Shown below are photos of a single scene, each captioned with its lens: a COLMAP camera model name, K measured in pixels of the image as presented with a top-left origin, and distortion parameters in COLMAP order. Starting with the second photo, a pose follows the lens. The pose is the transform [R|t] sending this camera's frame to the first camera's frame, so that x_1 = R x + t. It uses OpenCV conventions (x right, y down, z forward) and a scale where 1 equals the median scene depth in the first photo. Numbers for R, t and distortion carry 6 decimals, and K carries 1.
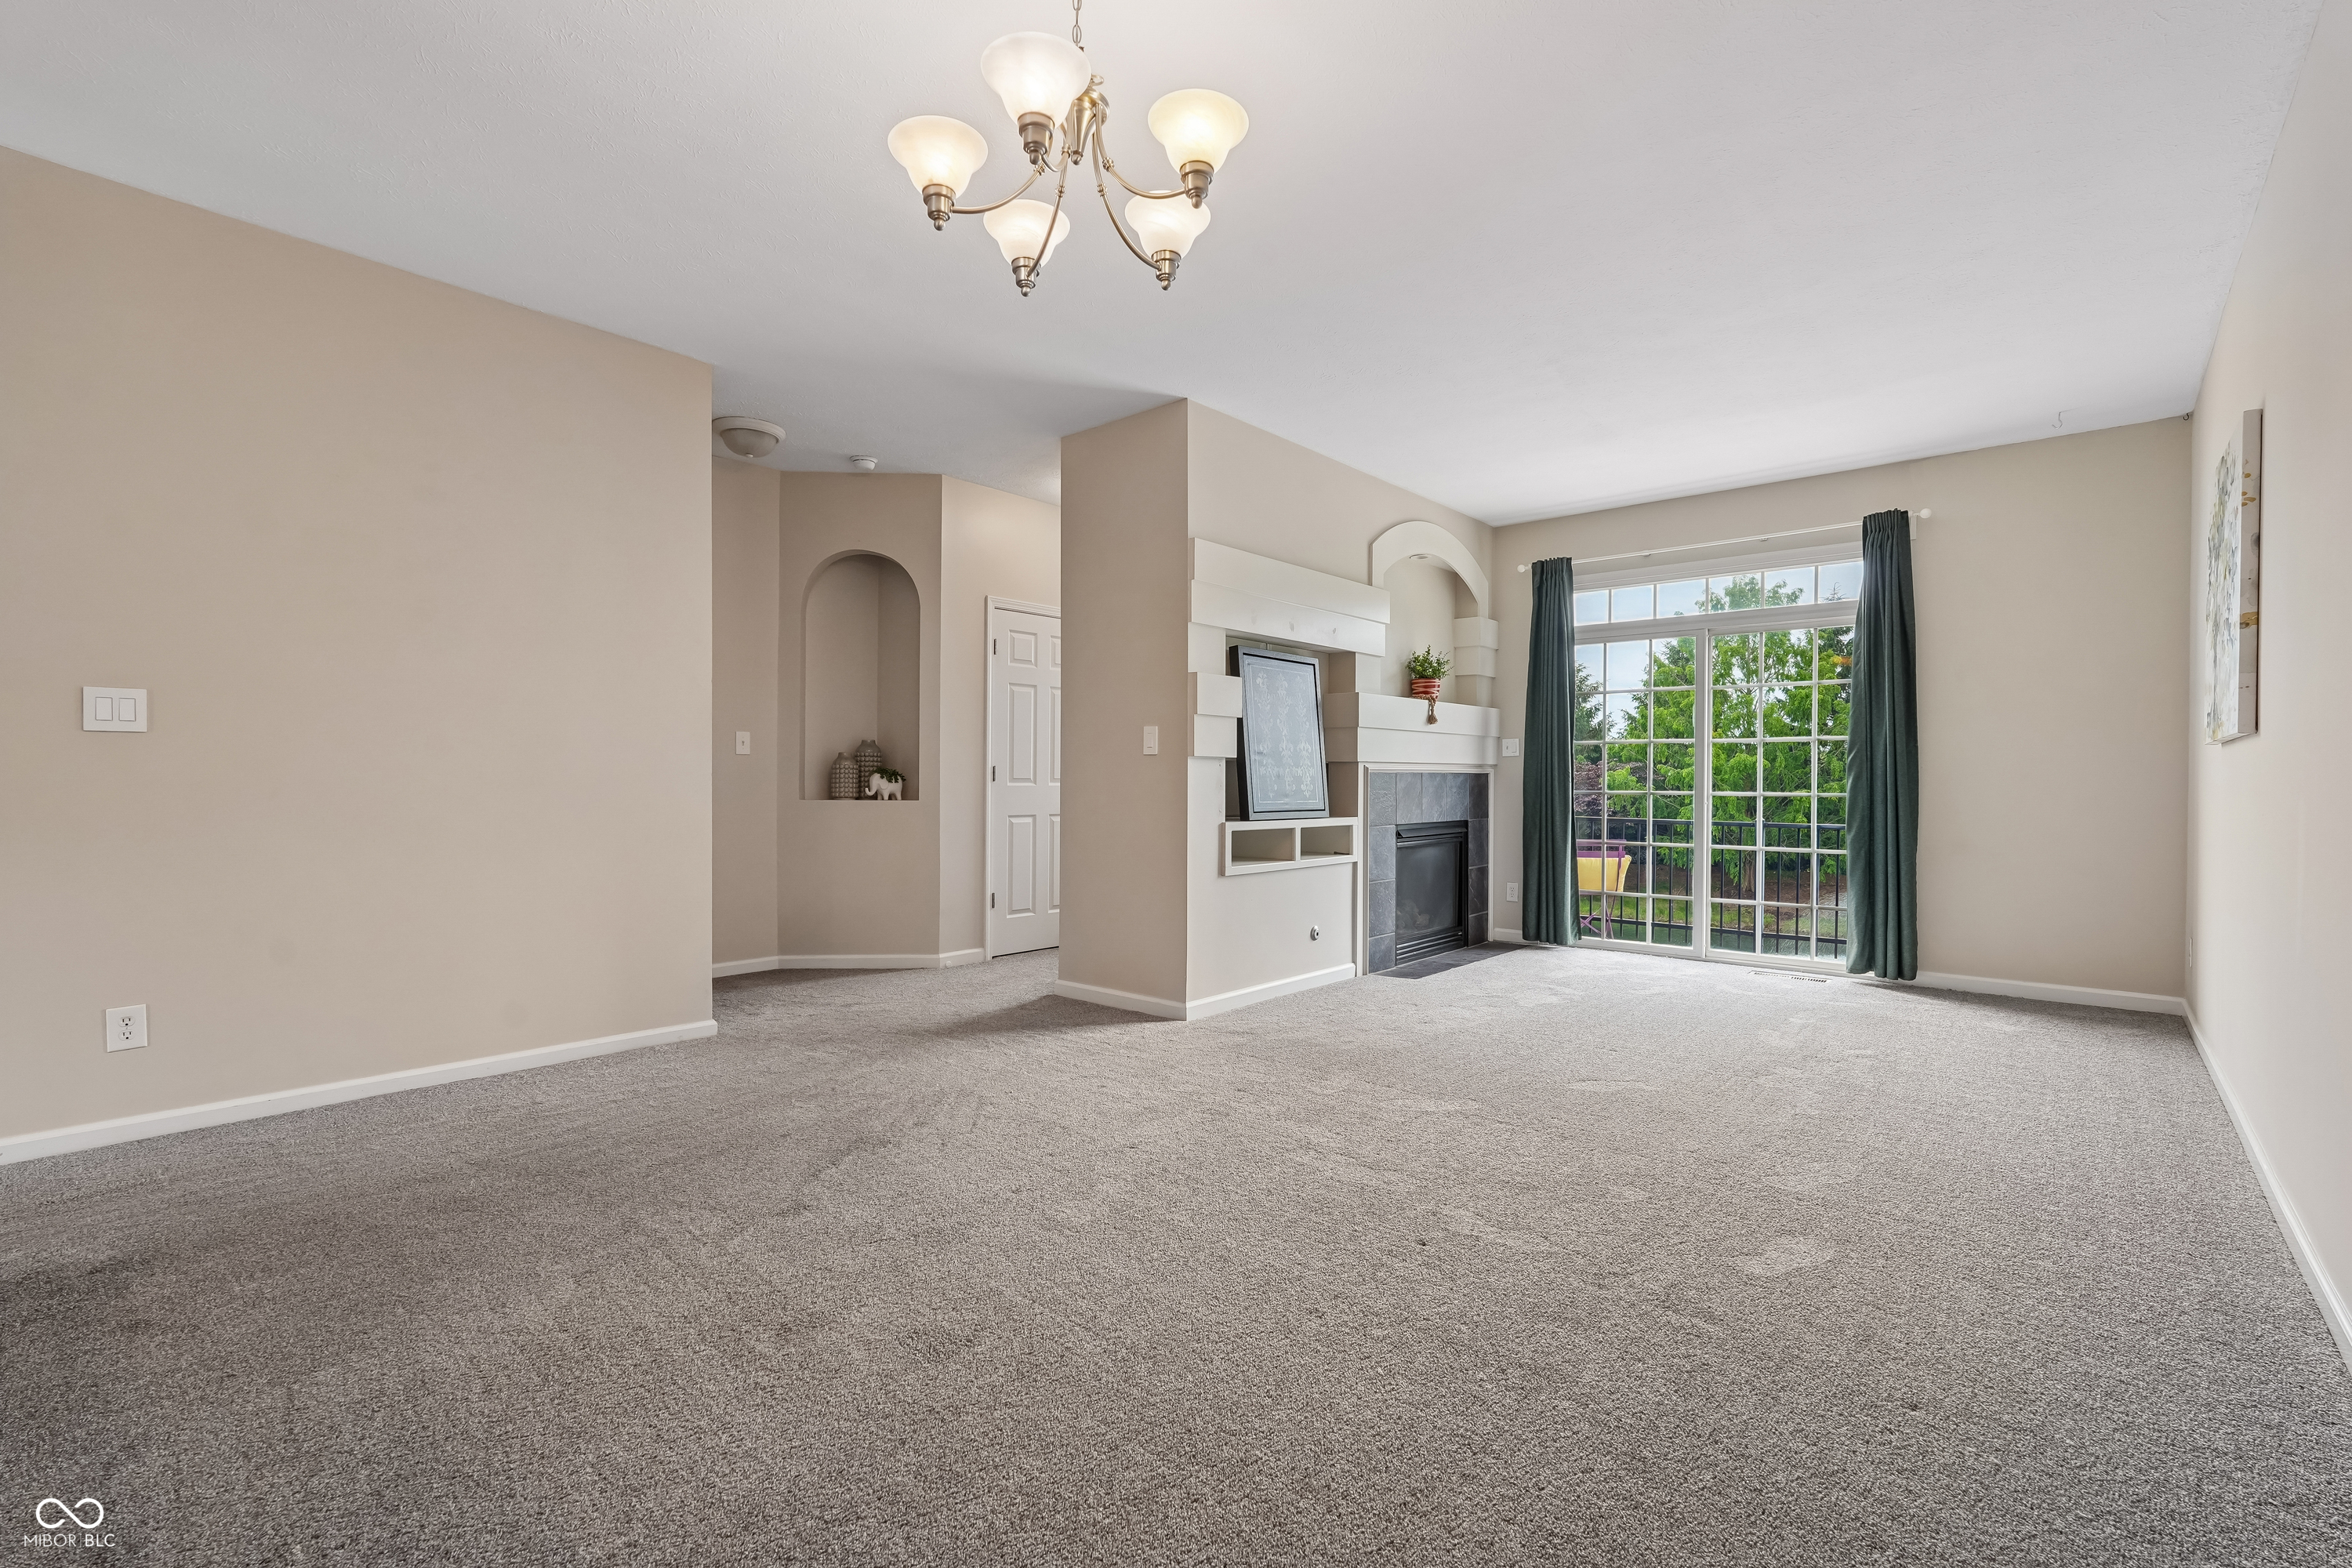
lens RADIAL K [[1046.9, 0, 1183.4], [0, 1046.9, 779.5], [0, 0, 1]] dist [0.000342, 0.000826]
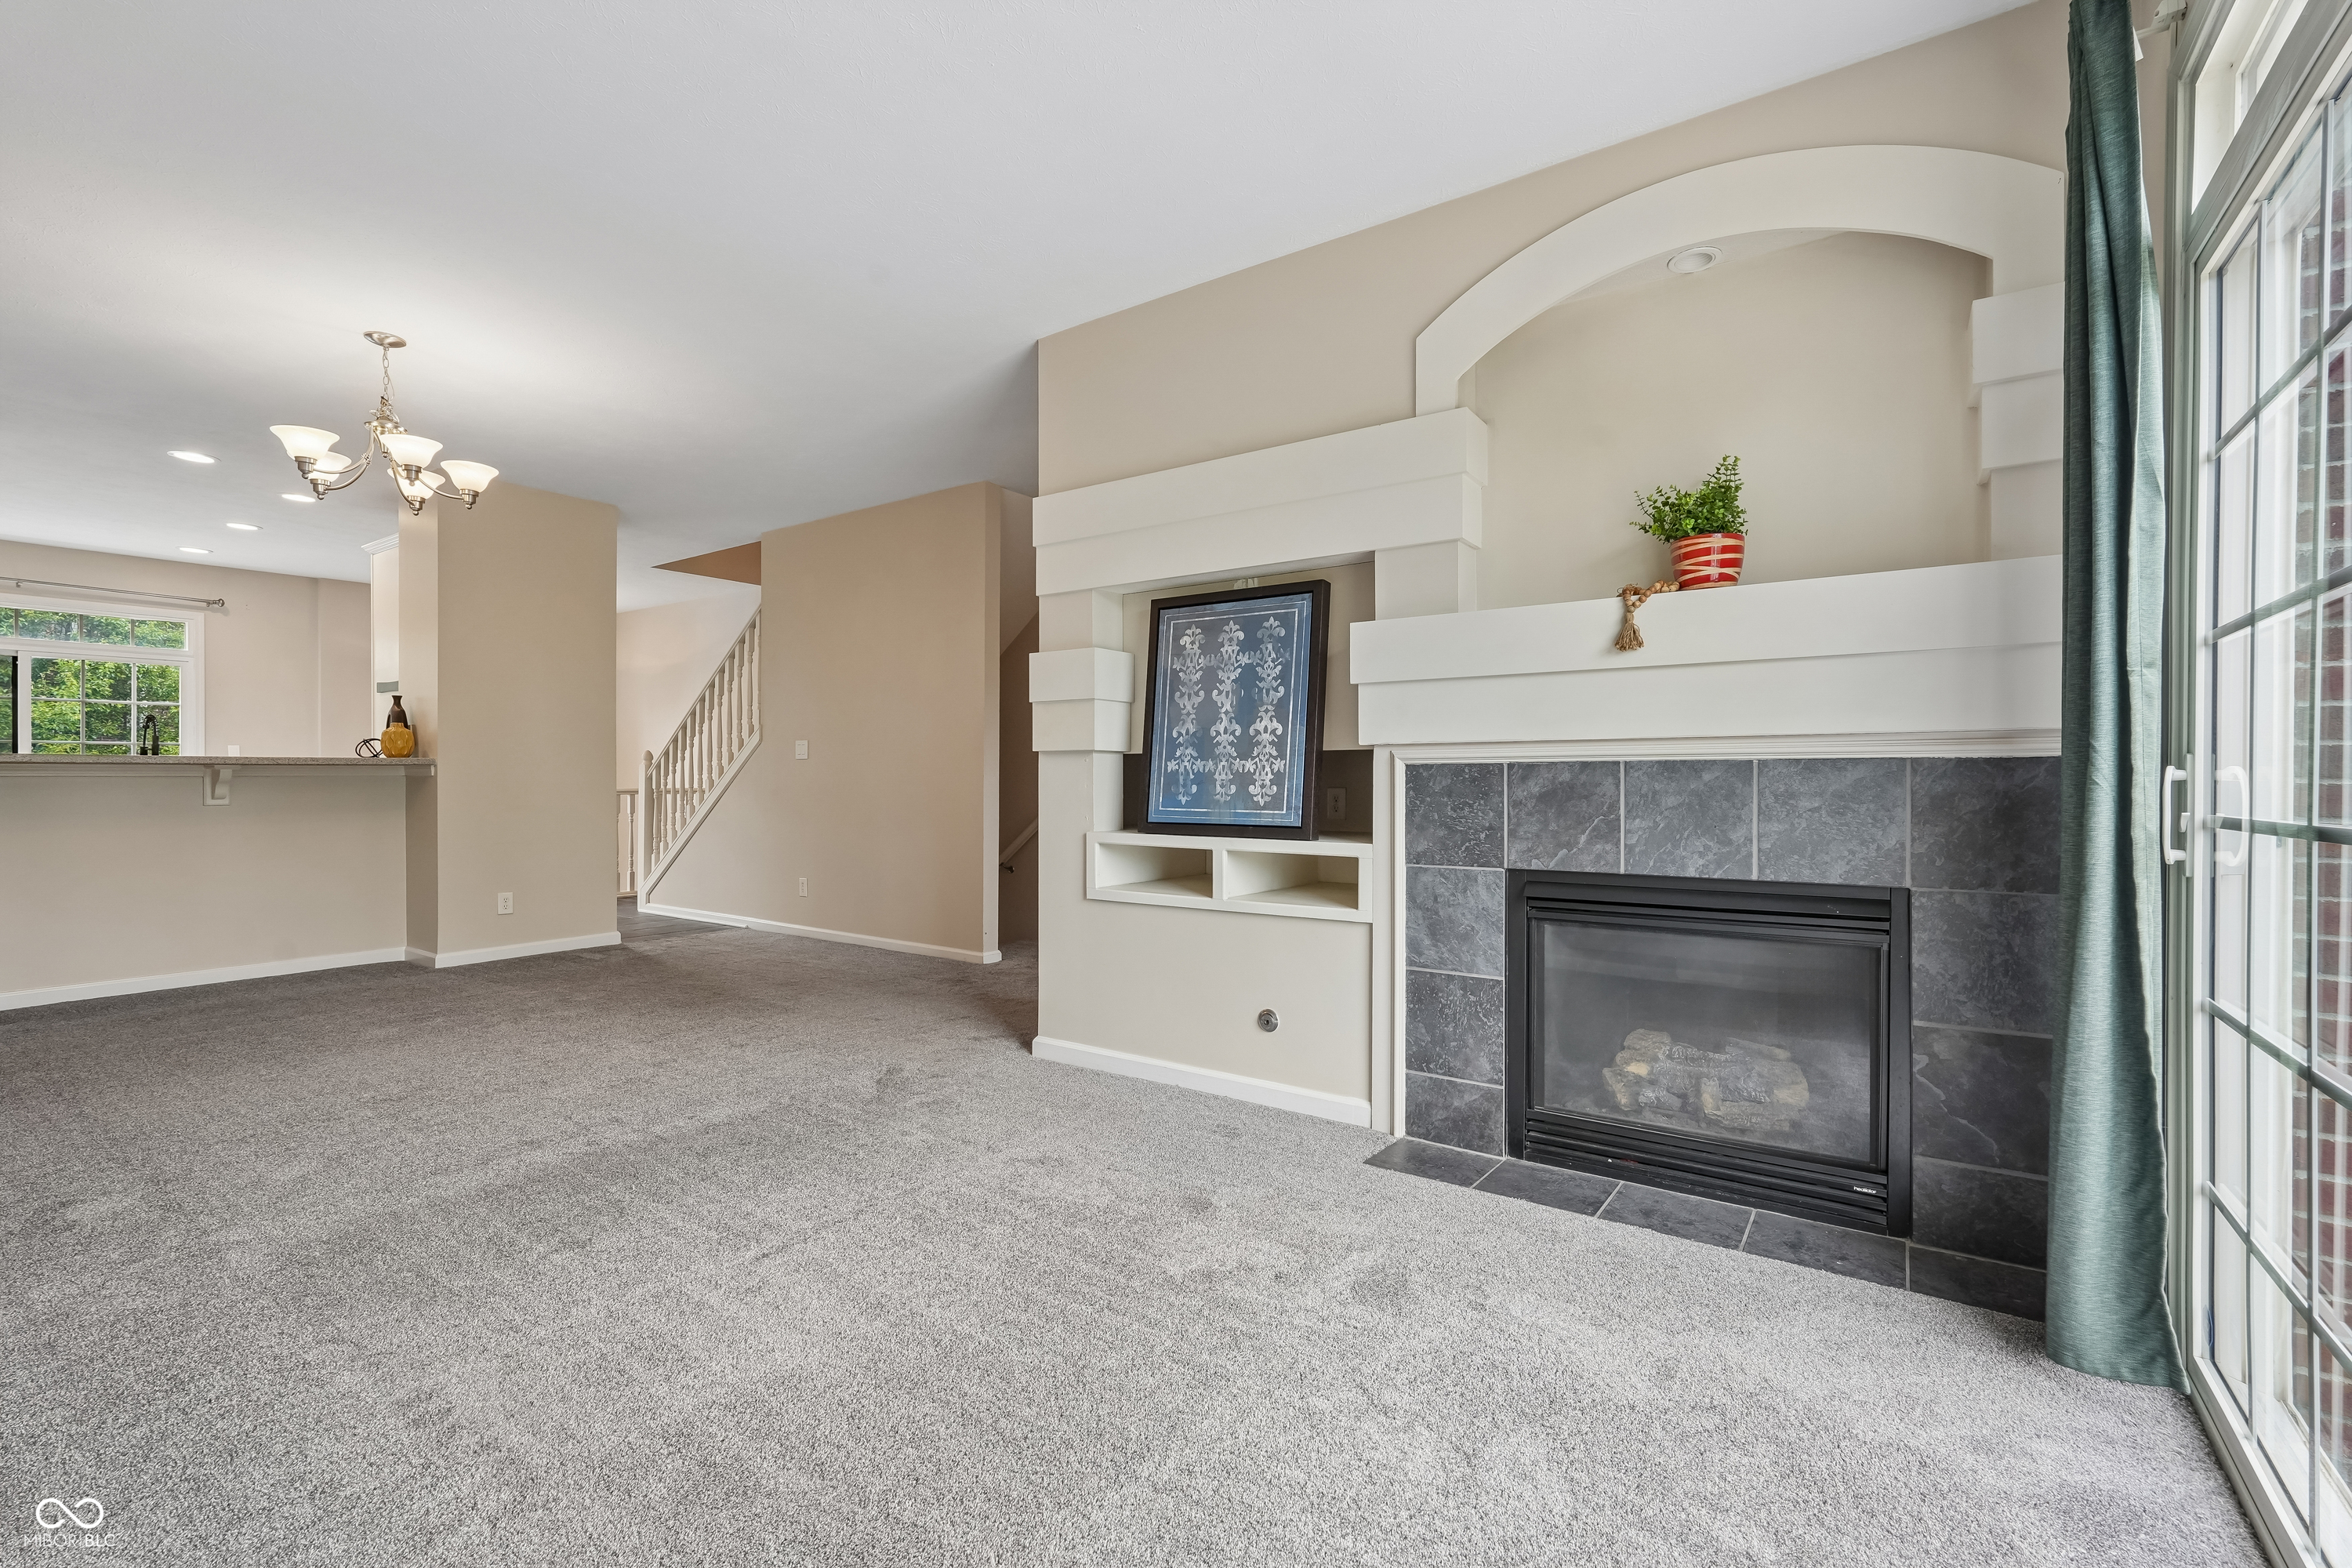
lens RADIAL K [[1035.3, 0, 1176.0], [0, 1035.3, 784.0], [0, 0, 1]] dist [-0.006892, 0.000555]
pose [[0.096408, -0.000046, -0.995342, 0.688544], [-0.001922, 0.999998, -0.000233, 0.003806], [0.995340, 0.001936, 0.096408, 0.819219]]
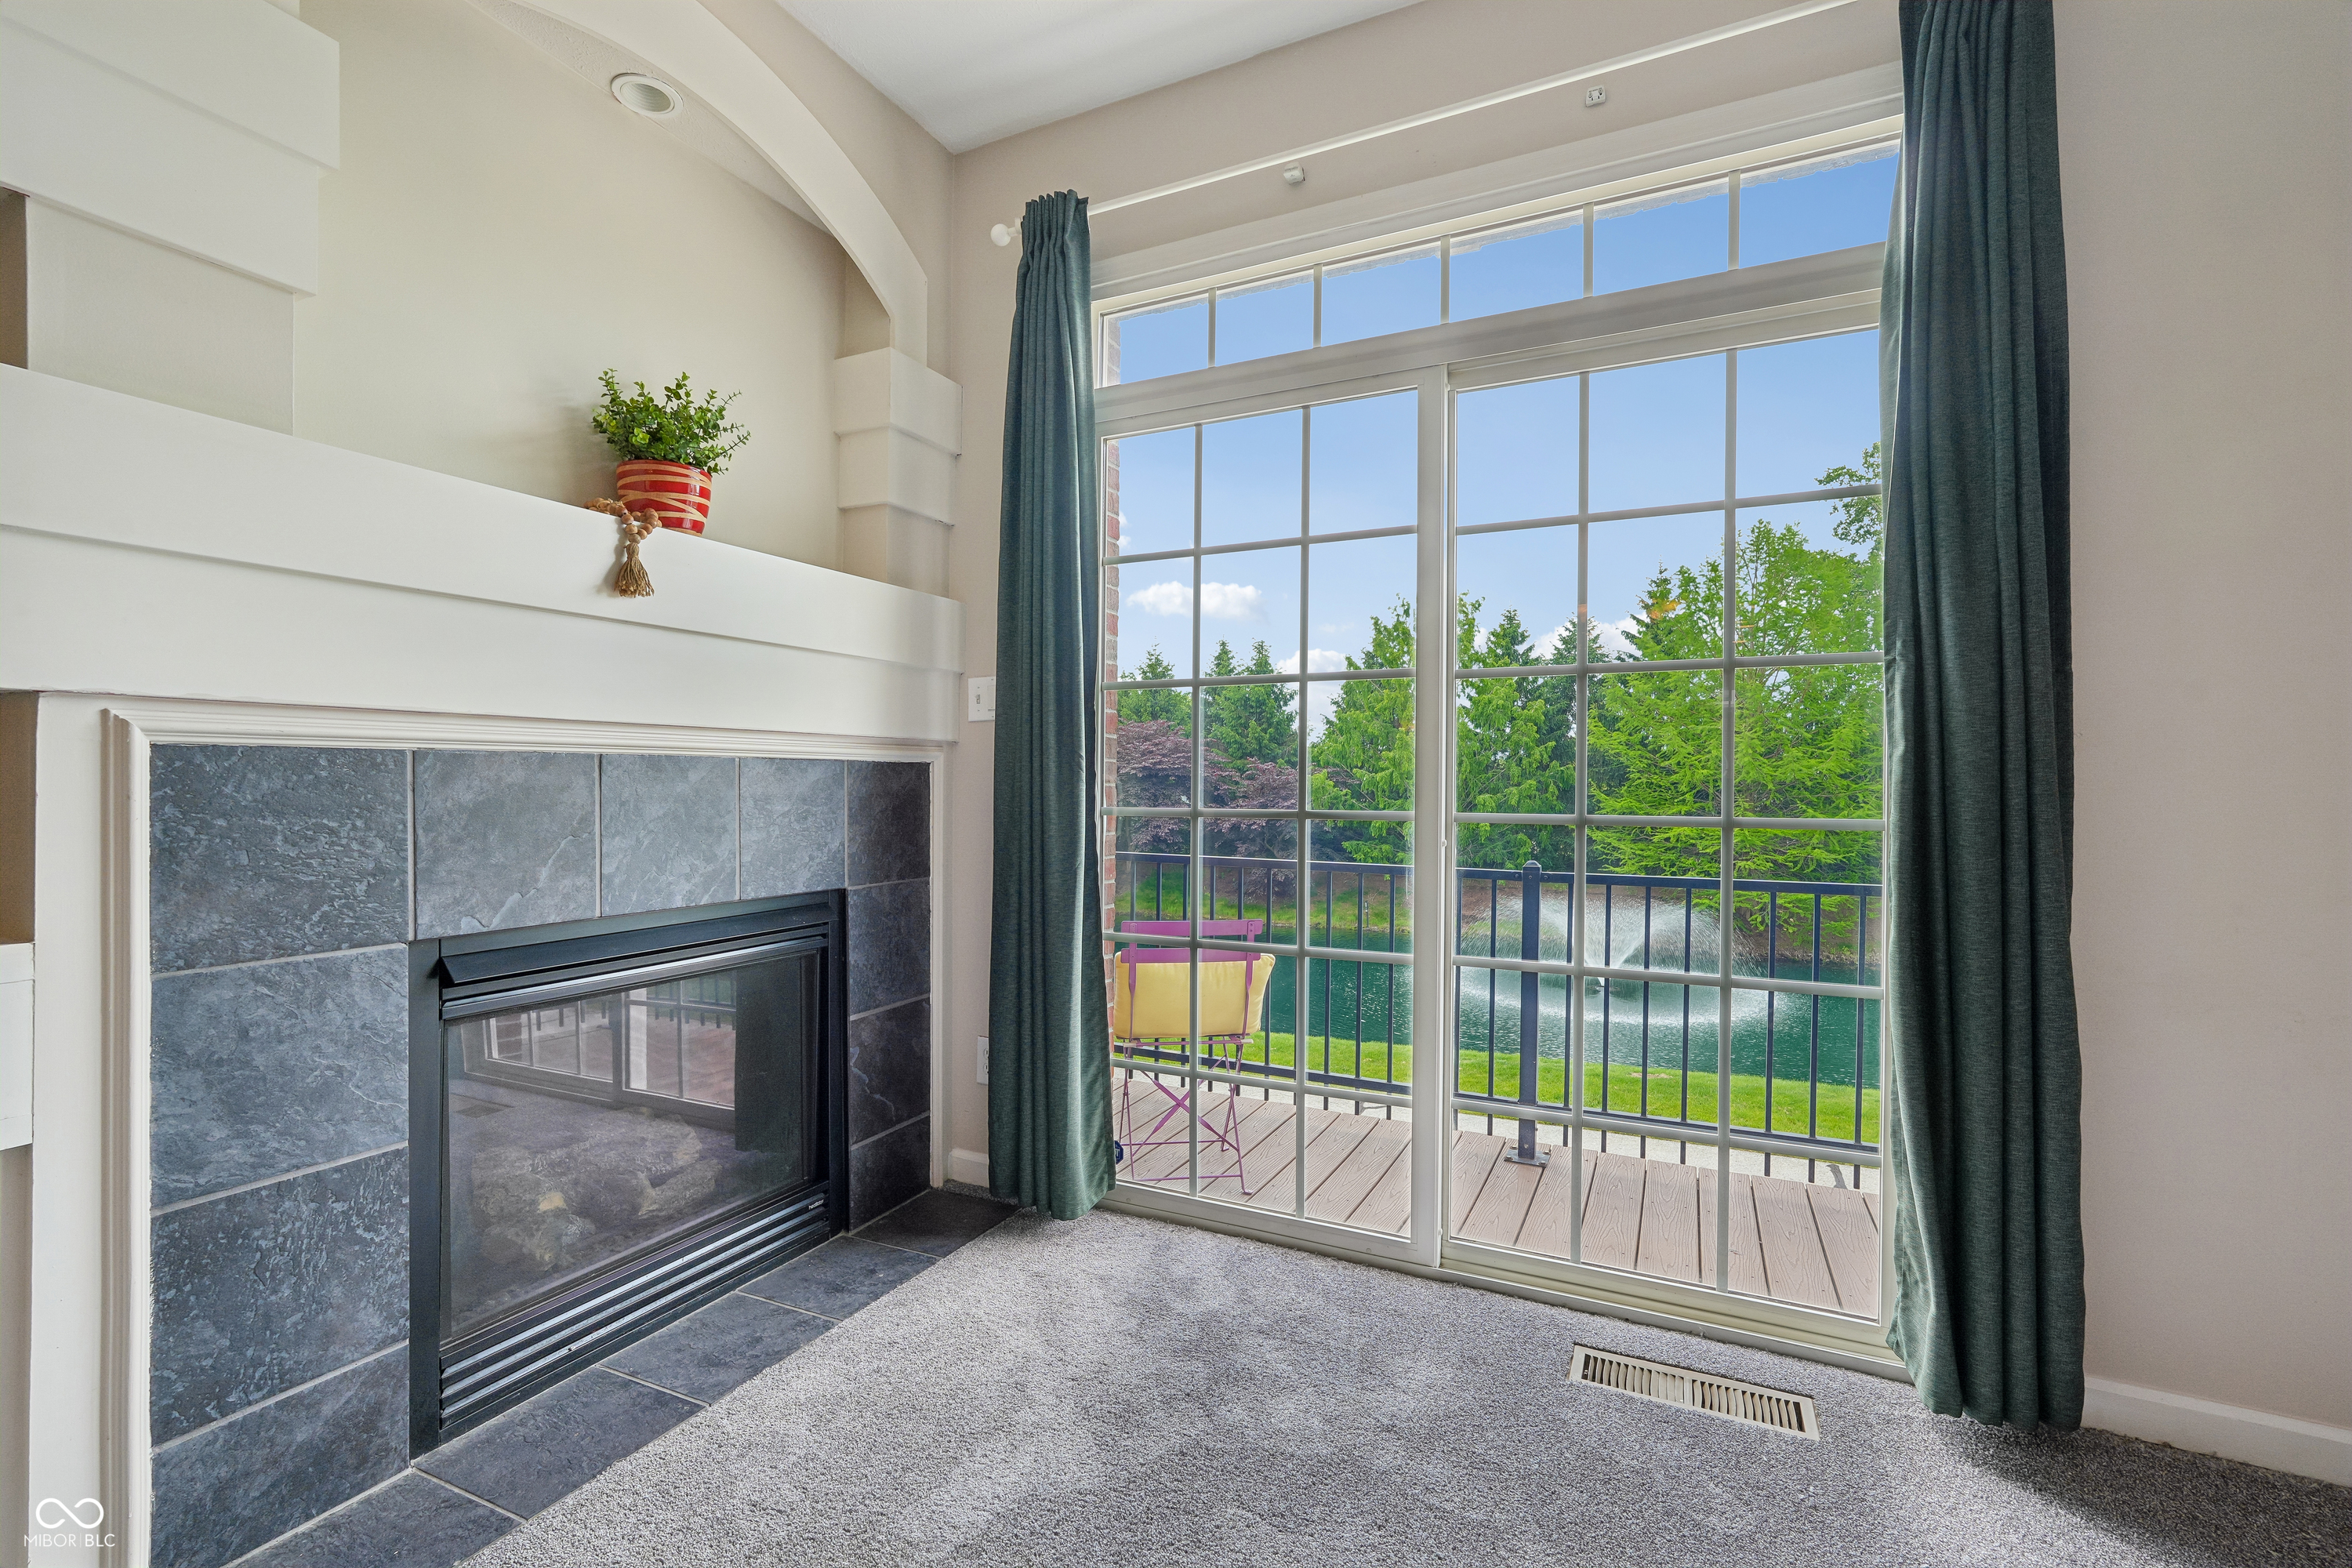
lens RADIAL K [[1037.3, 0, 1176.0], [0, 1037.3, 784.0], [0, 0, 1]] dist [-0.001825, -0.000092]
pose [[0.967994, 0.000485, 0.250972, 0.334974], [-0.000472, 1.000000, -0.000113, 0.002238], [-0.250972, -0.000009, 0.967994, 0.708541]]
